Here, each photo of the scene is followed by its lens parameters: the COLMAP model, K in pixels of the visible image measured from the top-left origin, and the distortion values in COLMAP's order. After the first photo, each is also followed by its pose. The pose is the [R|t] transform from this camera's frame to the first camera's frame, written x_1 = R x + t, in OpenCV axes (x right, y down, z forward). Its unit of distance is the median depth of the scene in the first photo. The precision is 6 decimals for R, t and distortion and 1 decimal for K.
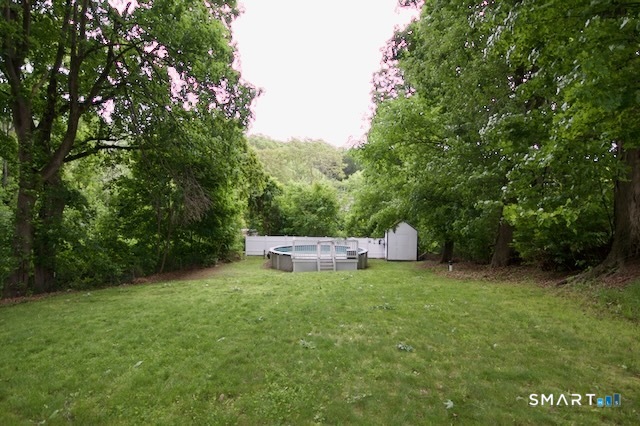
lens RADIAL K [[386.6, 0, 320.0], [0, 386.6, 213.0], [0, 0, 1]] dist [0.000562, 0.000111]
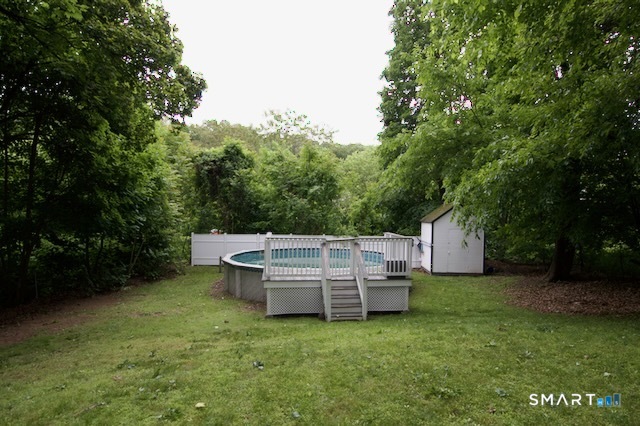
lens RADIAL K [[386.6, 0, 320.0], [0, 386.6, 213.0], [0, 0, 1]] dist [0.000562, 0.000111]
pose [[0.998492, -0.001496, 0.054868, -0.022745], [0.001804, 0.999983, -0.005556, 0.030375], [-0.054859, 0.005647, 0.998478, 0.384345]]
